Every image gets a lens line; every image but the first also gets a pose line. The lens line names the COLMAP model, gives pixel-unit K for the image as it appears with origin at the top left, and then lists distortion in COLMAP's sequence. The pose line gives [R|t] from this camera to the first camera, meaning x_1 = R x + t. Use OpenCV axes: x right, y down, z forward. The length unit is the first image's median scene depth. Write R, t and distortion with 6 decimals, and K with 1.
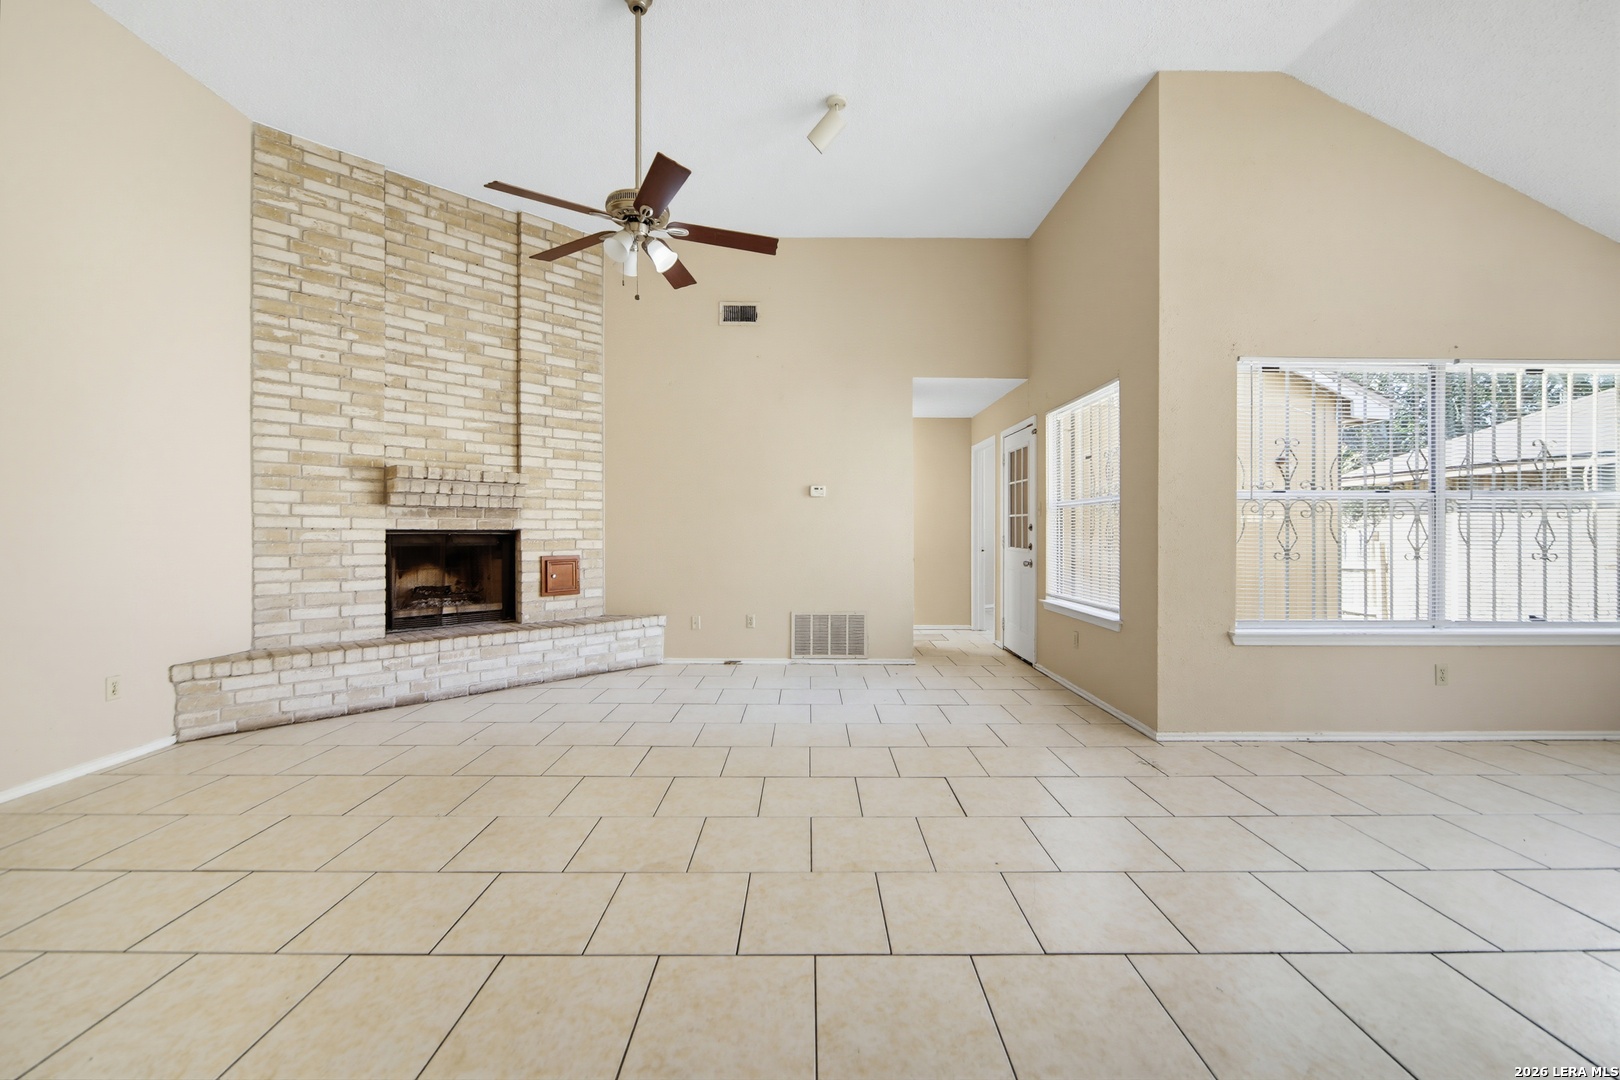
lens RADIAL K [[638.9, 0, 817.7], [0, 638.9, 532.3], [0, 0, 1]] dist [-0.014966, 0.001226]
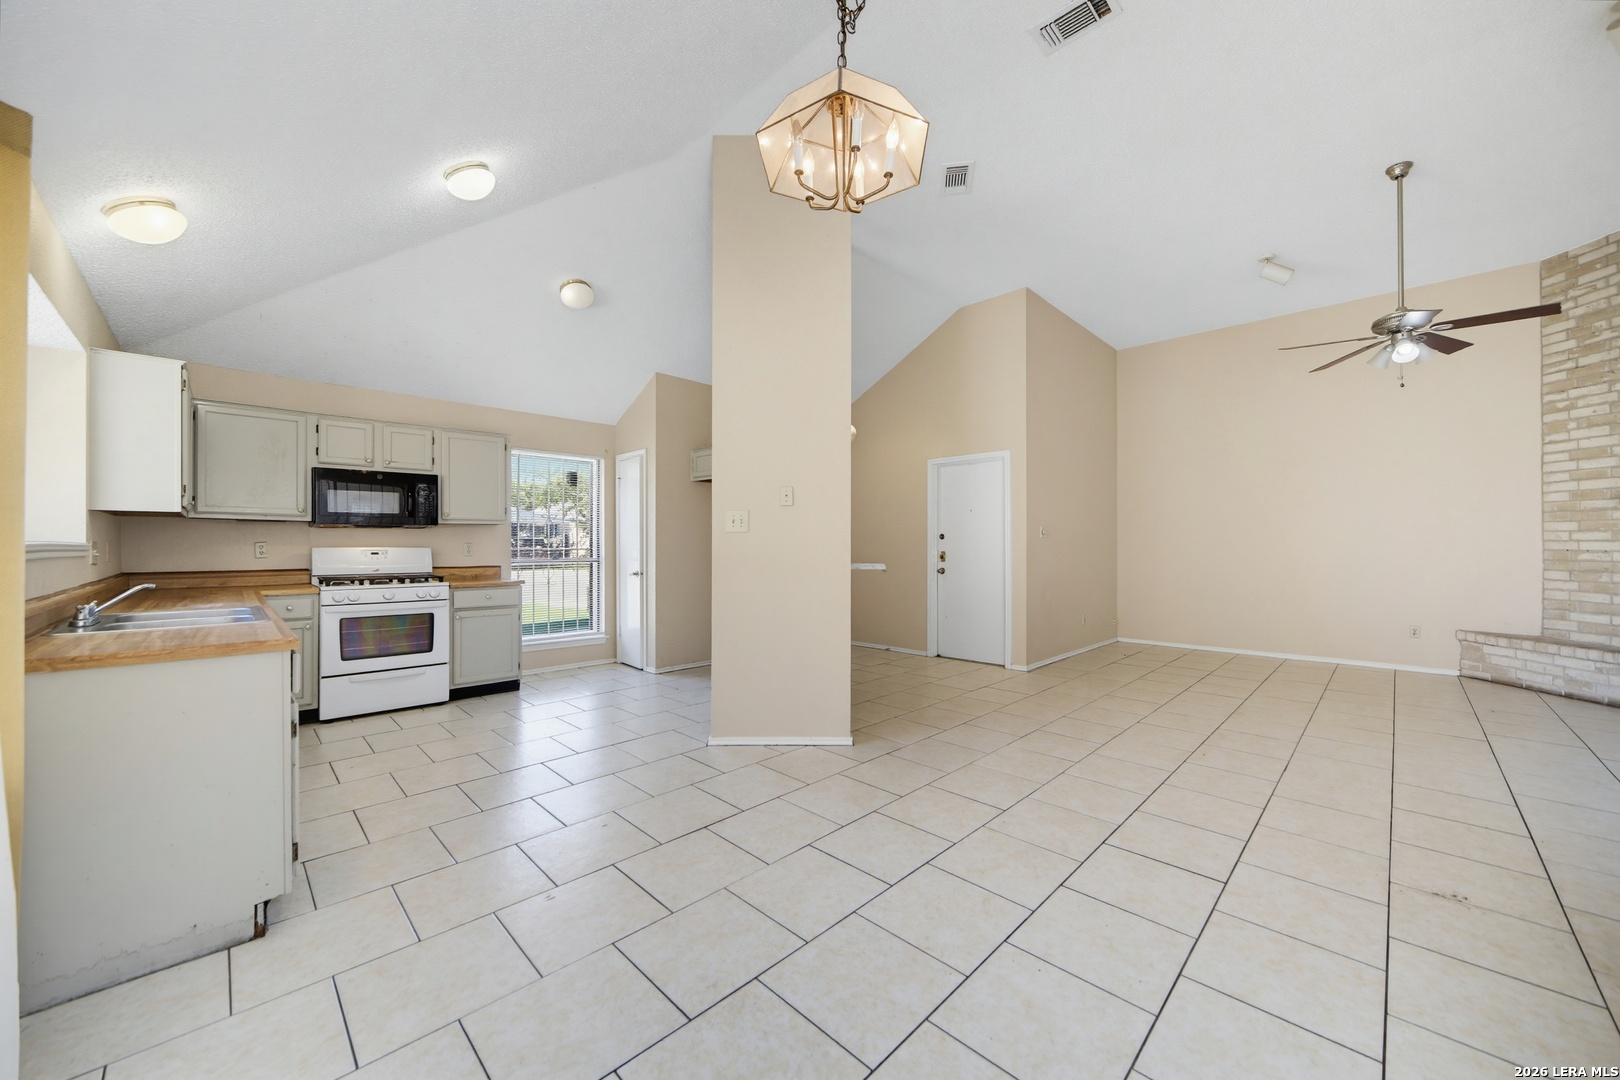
lens RADIAL K [[591.3, 0, 807.0], [0, 591.3, 544.8], [0, 0, 1]] dist [-0.019644, 0.000260]
pose [[-0.709160, 0.001541, -0.705046, 1.109090], [-0.001604, 0.999991, 0.003800, -0.019500], [0.705046, 0.003826, -0.709151, 0.711781]]
